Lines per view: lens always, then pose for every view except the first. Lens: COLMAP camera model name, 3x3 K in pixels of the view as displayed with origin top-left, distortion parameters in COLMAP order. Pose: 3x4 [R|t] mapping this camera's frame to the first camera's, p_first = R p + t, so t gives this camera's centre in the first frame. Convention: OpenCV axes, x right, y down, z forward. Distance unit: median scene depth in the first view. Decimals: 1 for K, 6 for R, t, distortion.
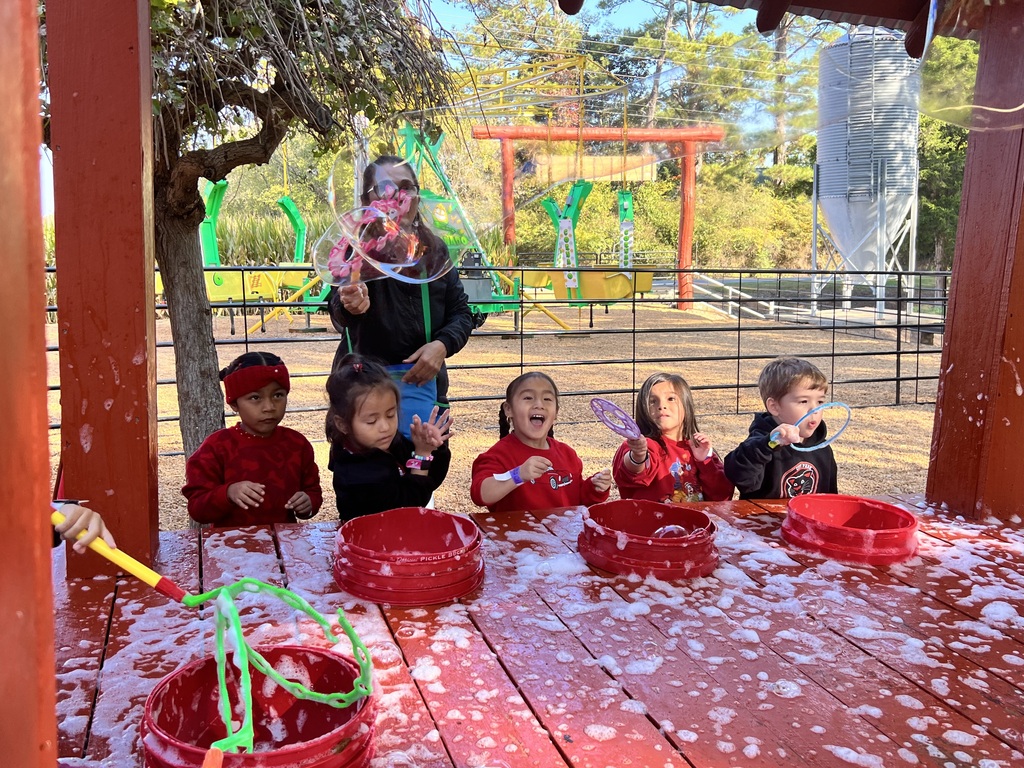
lens RADIAL K [[949.7, 0, 512.0], [0, 949.7, 384.0], [0, 0, 1]] dist [0.046140, 0.005391]
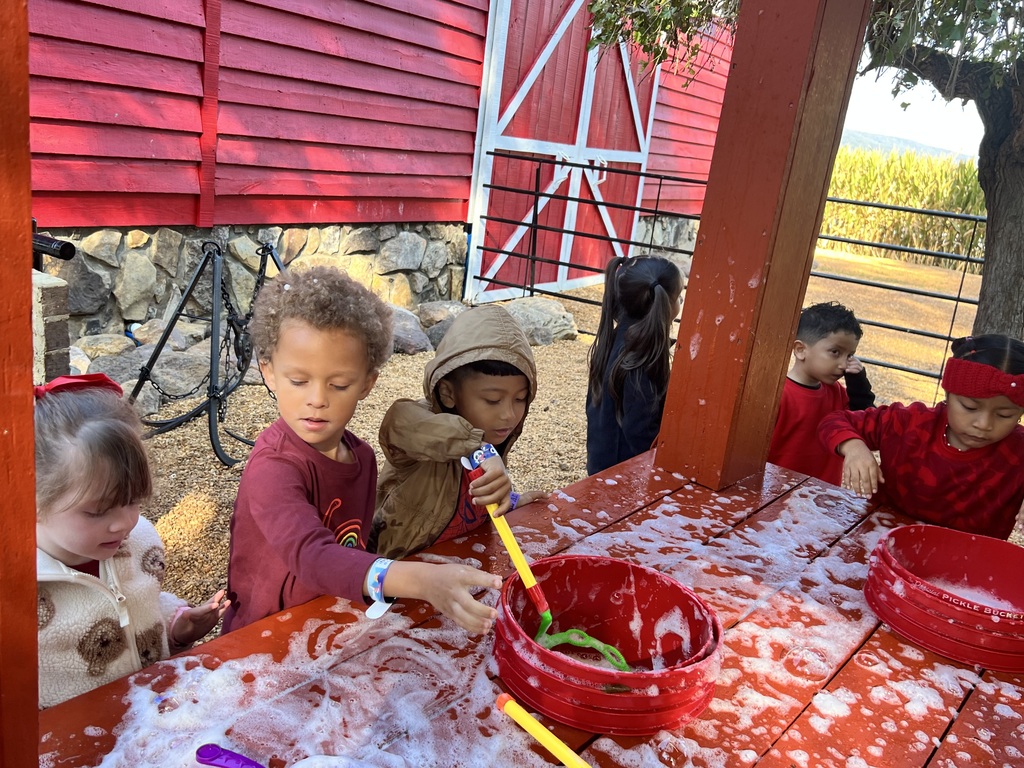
lens RADIAL K [[949.7, 0, 512.0], [0, 949.7, 384.0], [0, 0, 1]] dist [0.046140, 0.005391]
pose [[0.536044, 0.276444, -0.797644, 0.314026], [-0.241348, 0.955610, 0.168997, -0.033964], [0.808955, 0.101920, 0.578968, 0.239366]]
